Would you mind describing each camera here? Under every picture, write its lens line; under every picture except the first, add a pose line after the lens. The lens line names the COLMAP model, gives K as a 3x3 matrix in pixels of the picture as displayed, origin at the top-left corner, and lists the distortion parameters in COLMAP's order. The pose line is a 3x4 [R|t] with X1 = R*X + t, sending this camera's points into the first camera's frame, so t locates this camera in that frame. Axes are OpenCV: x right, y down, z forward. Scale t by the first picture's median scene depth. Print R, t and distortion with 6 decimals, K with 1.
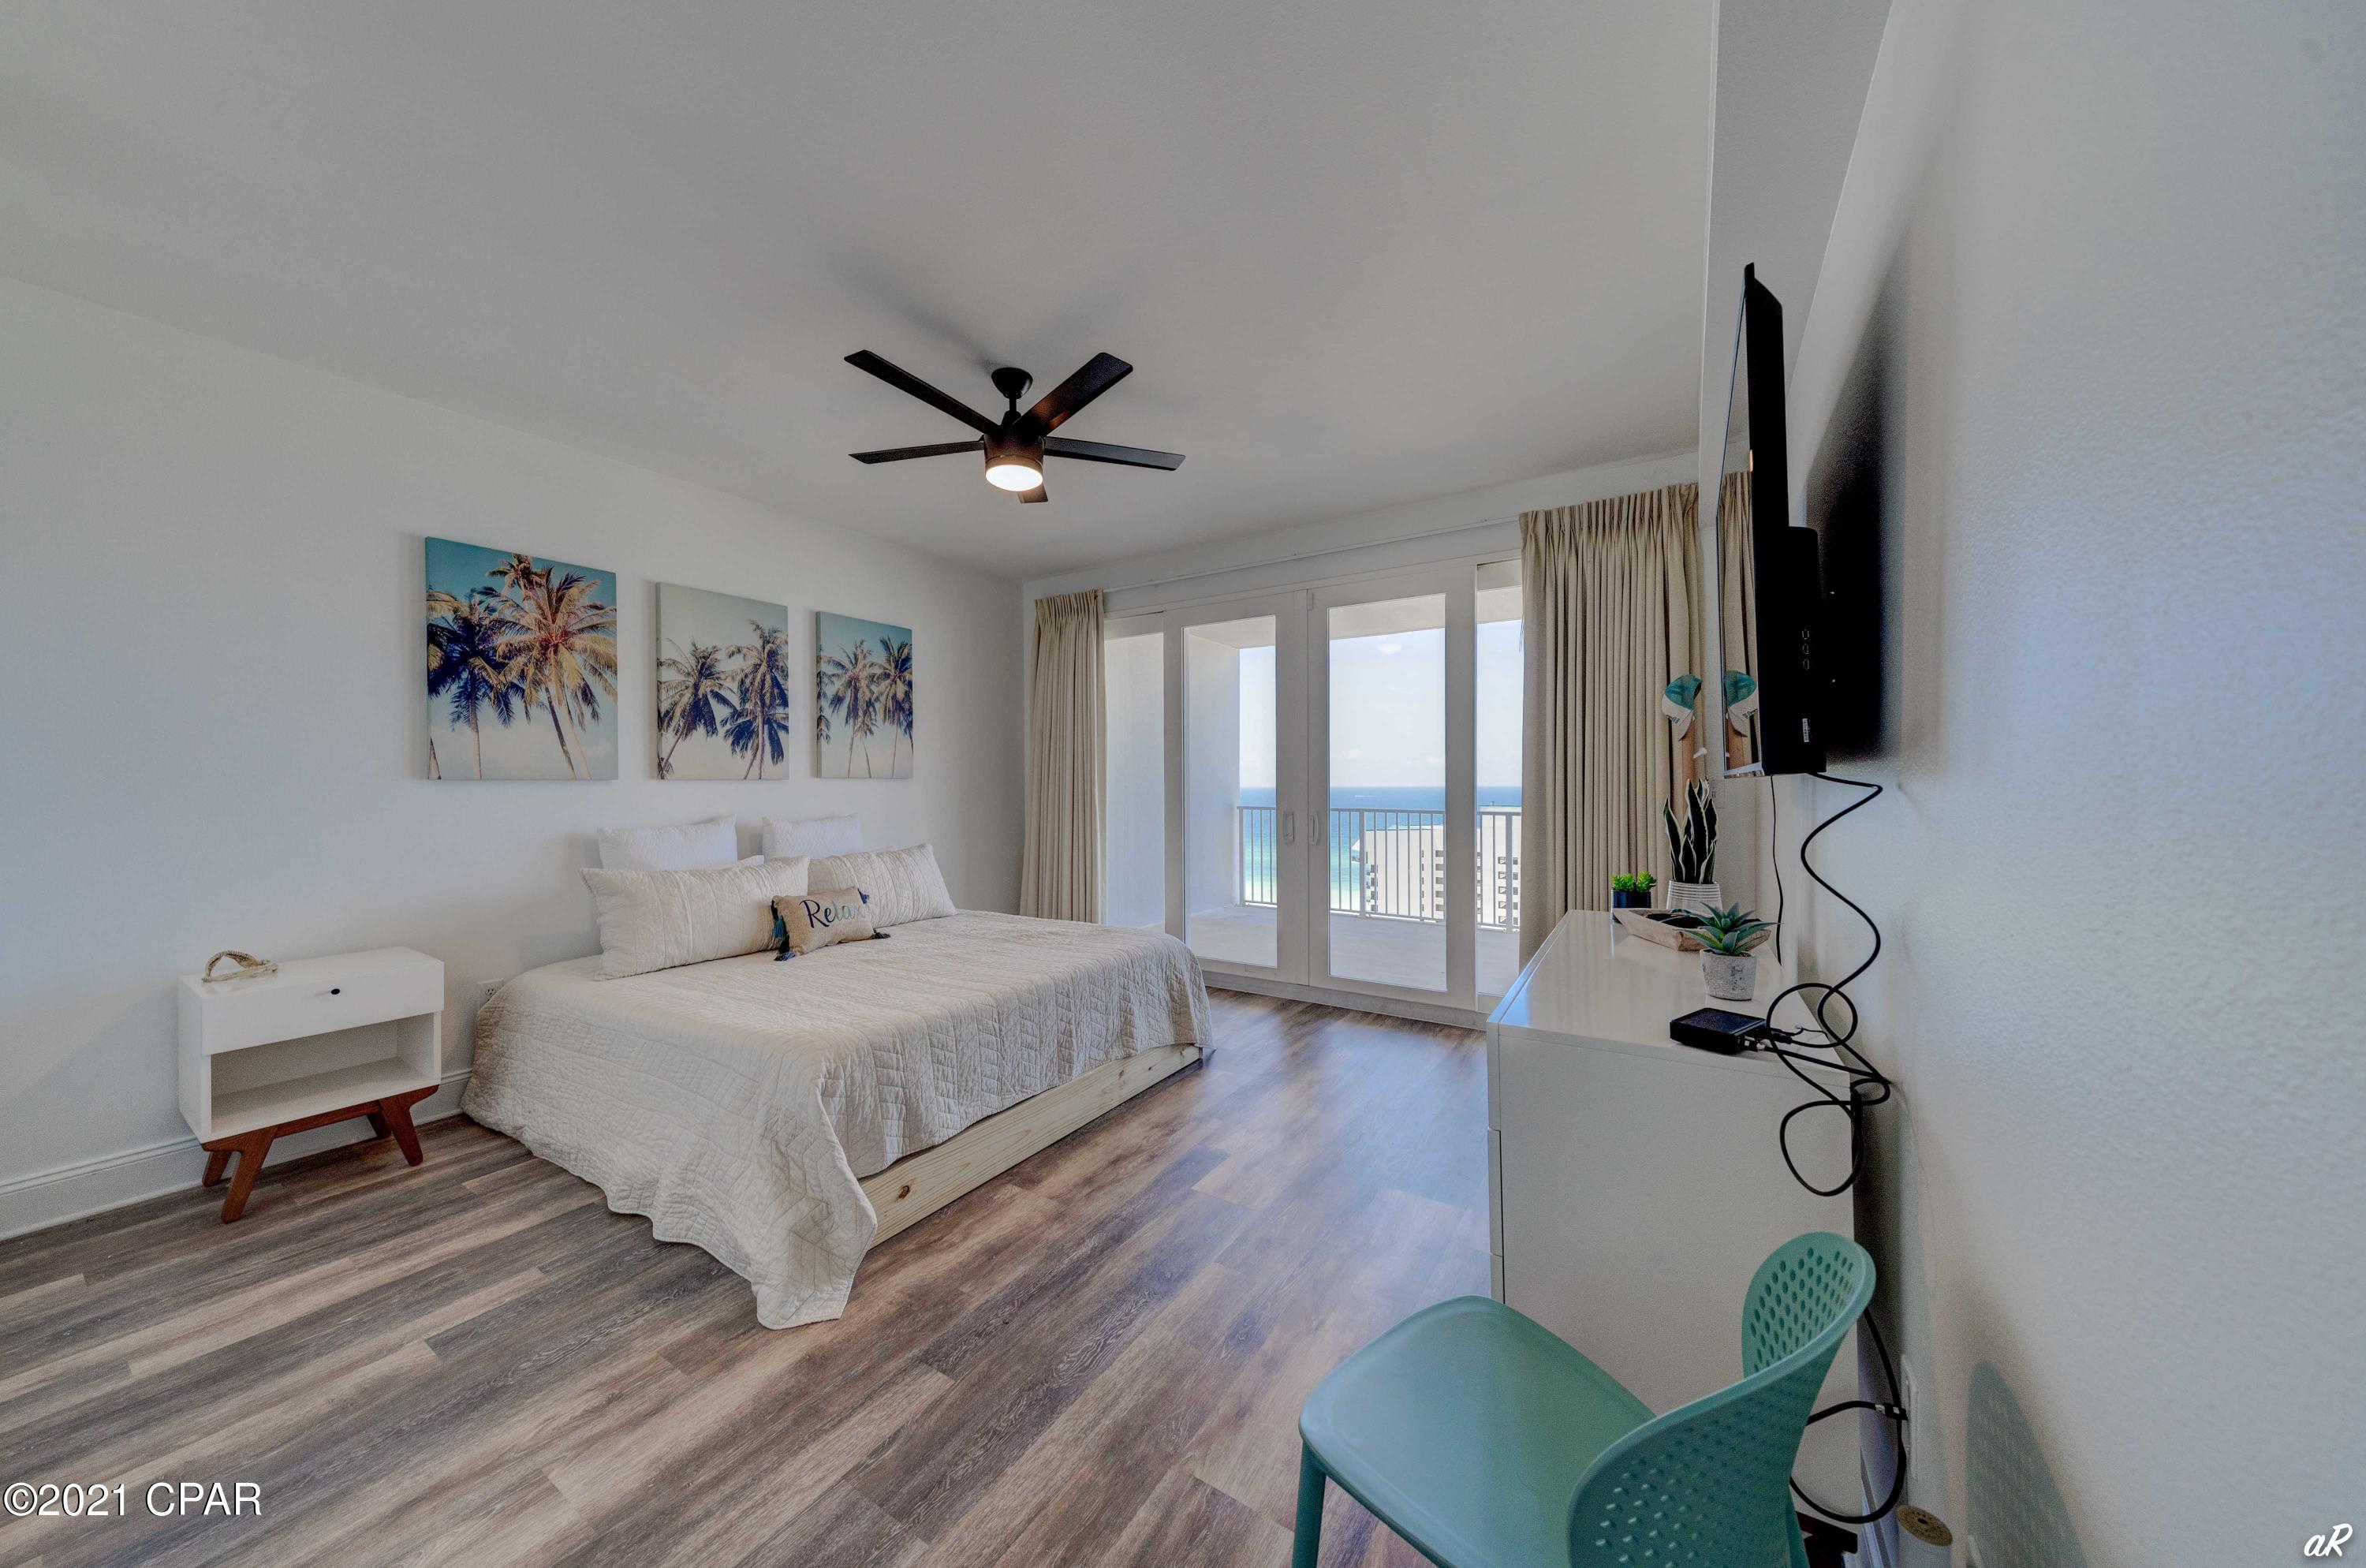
lens RADIAL K [[760.4, 0, 1089.6], [0, 760.4, 781.4], [0, 0, 1]] dist [0.000609, -0.000024]
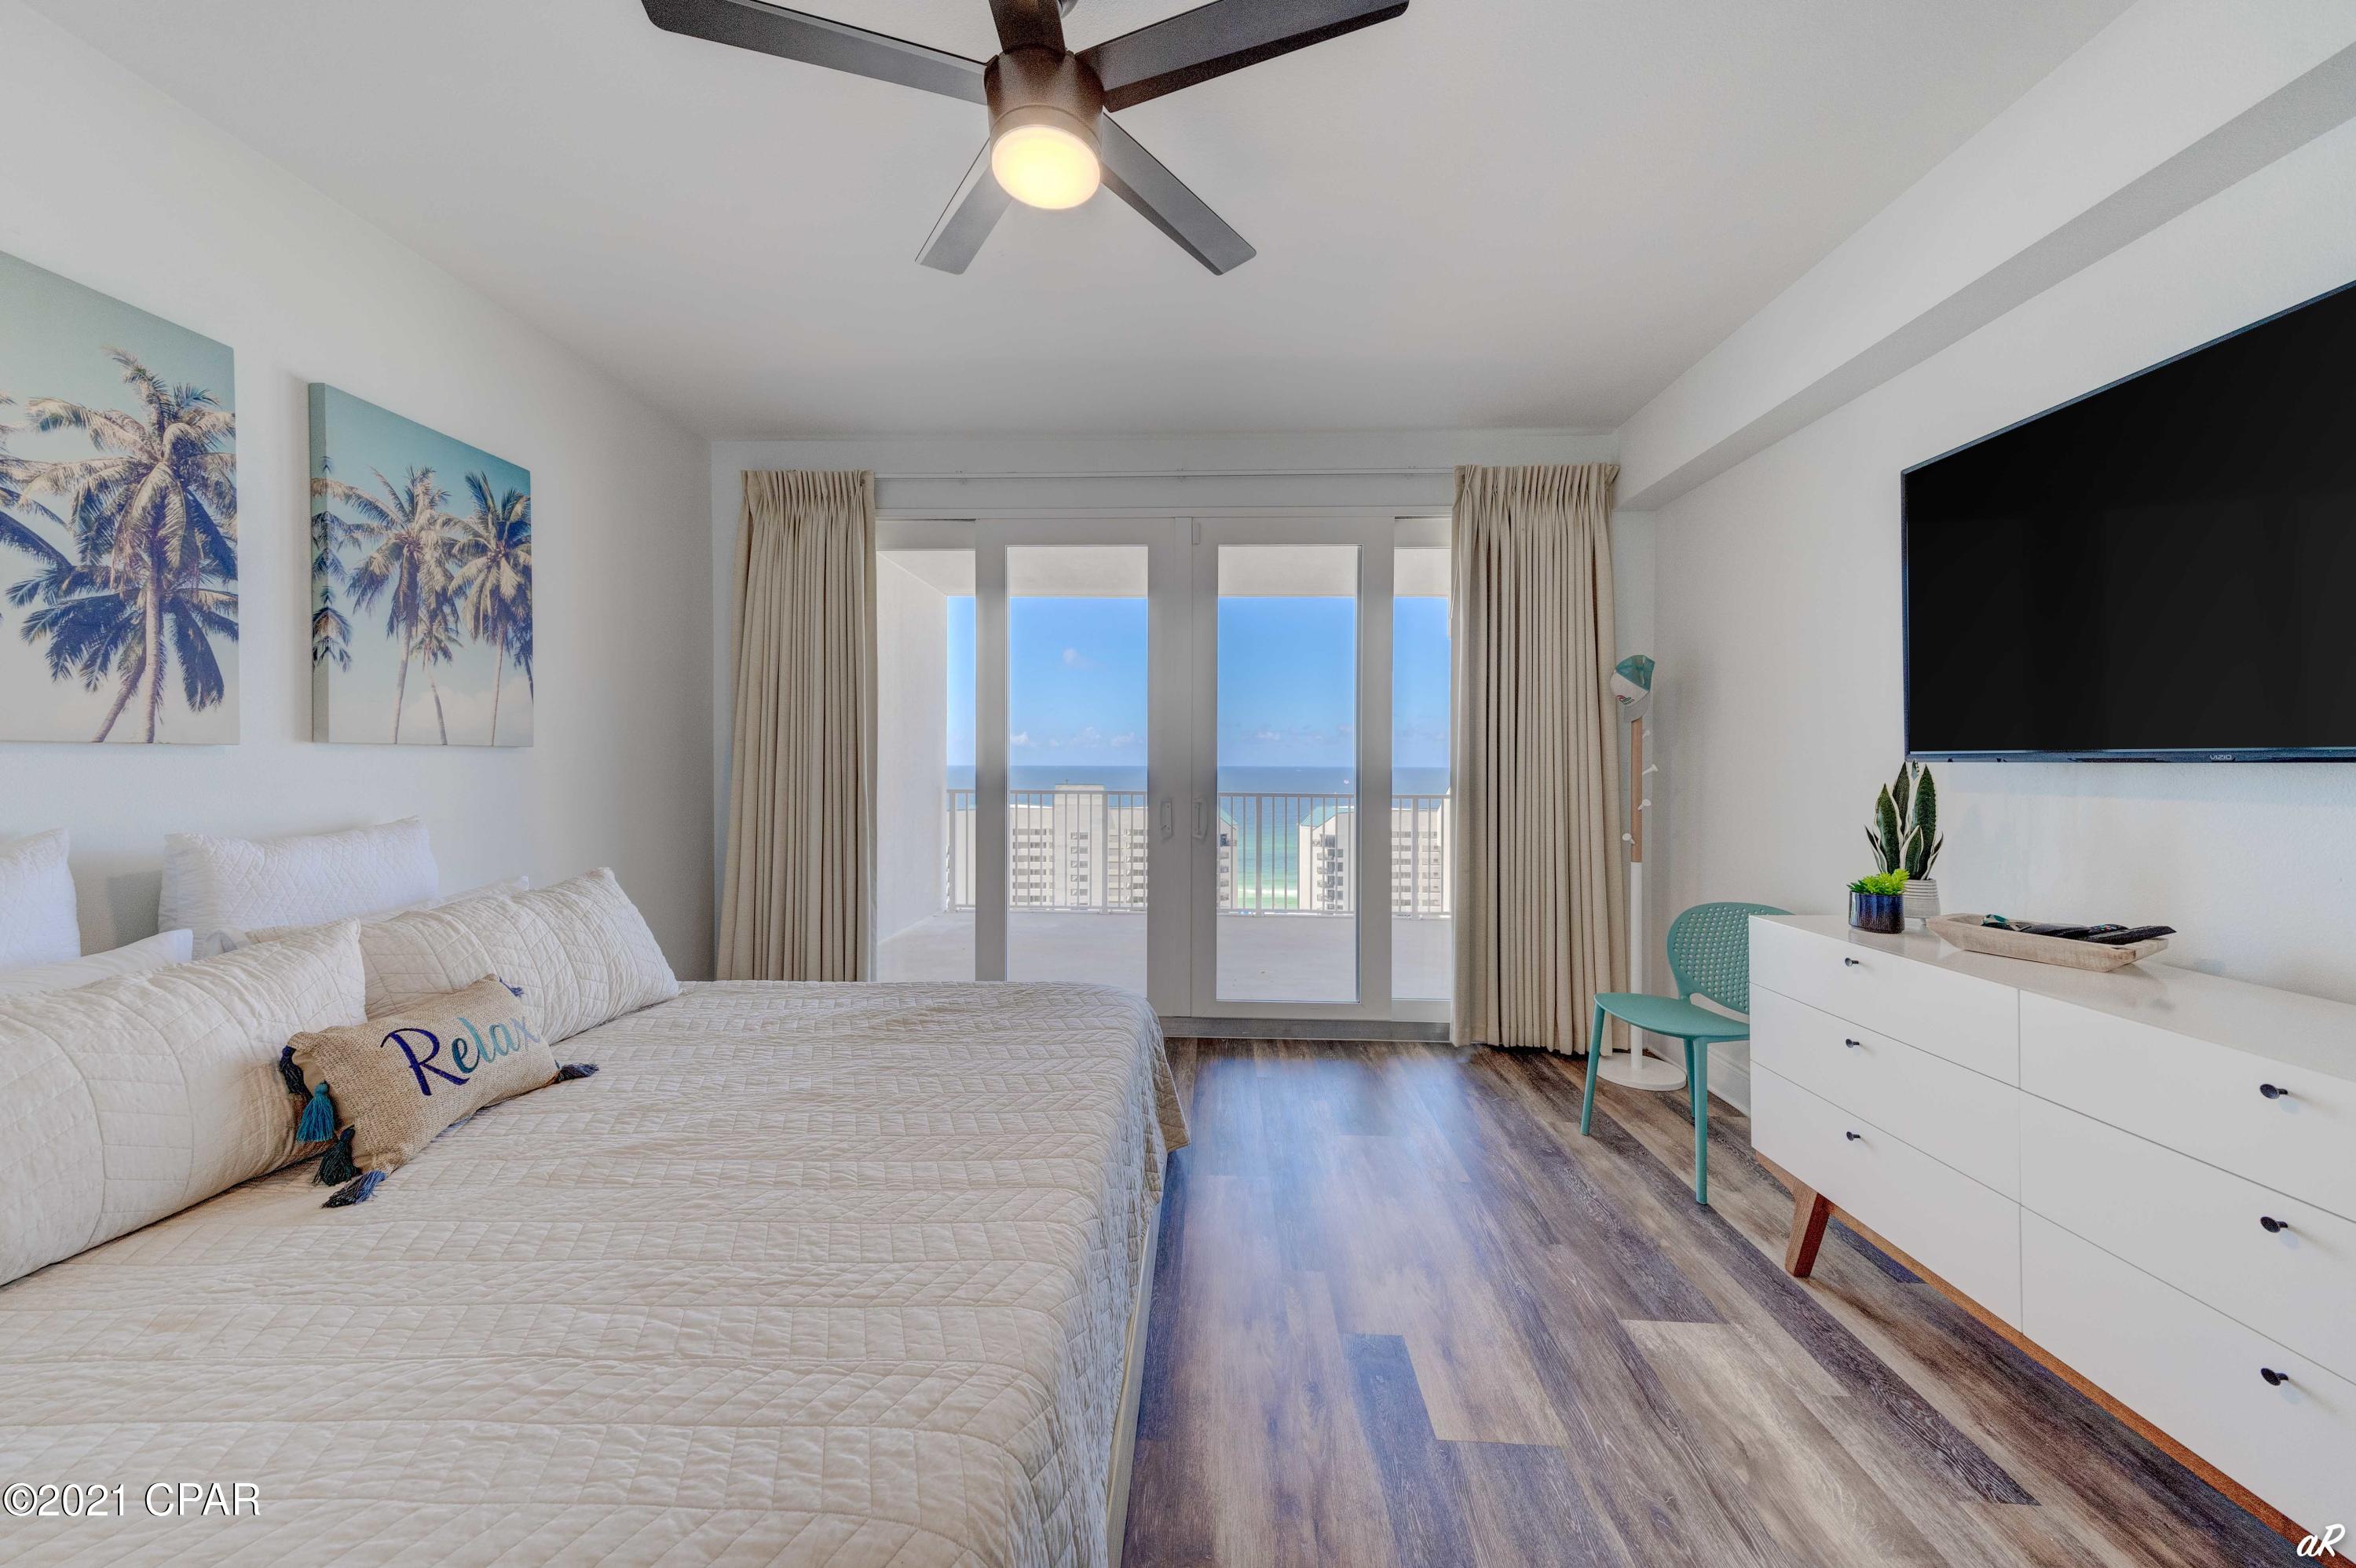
lens RADIAL K [[824.2, 0, 1131.0], [0, 824.2, 752.3], [0, 0, 1]] dist [0.016636, -0.000212]
pose [[0.827302, 0.011778, 0.561633, -0.244810], [-0.007102, 0.999920, -0.010508, 0.003075], [-0.561712, 0.004705, 0.827320, 0.317505]]
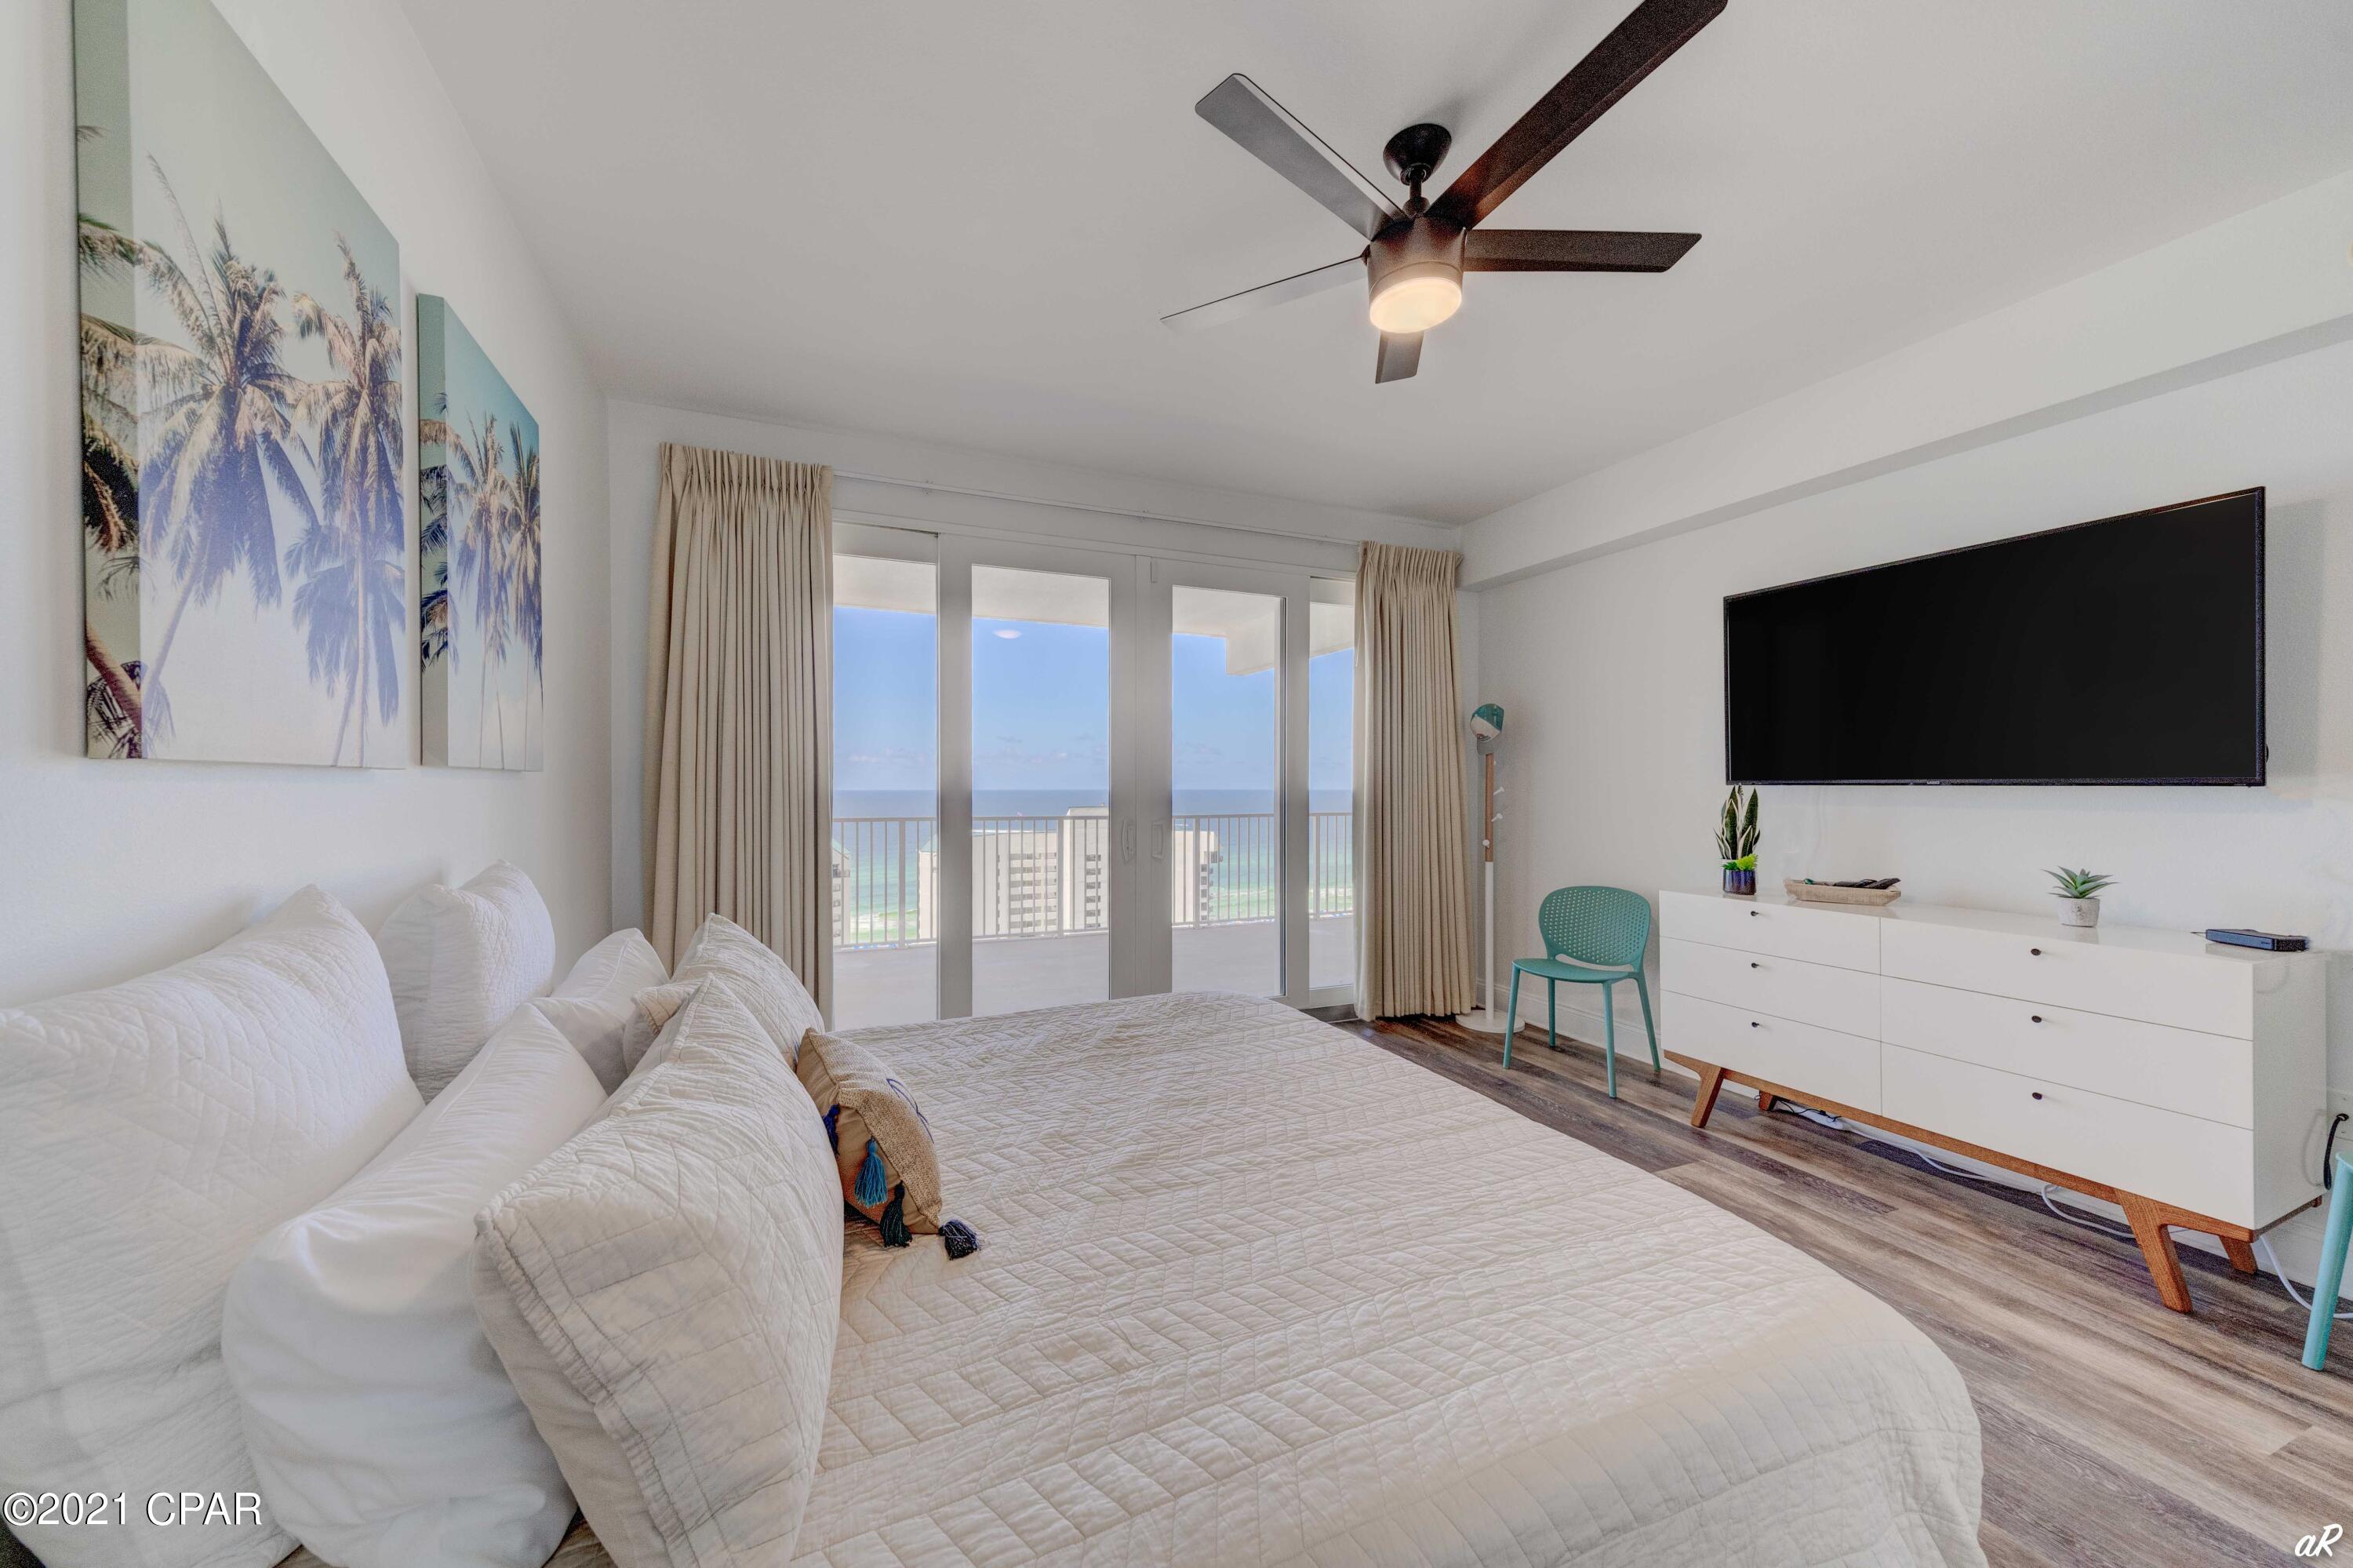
lens RADIAL K [[873.9, 0, 1085.0], [0, 873.9, 769.1], [0, 0, 1]] dist [0.019055, 0.000067]
pose [[0.513110, 0.018552, 0.858122, -0.580111], [-0.003444, 0.999803, -0.019555, 0.003541], [-0.858316, 0.007079, 0.513073, 0.558369]]
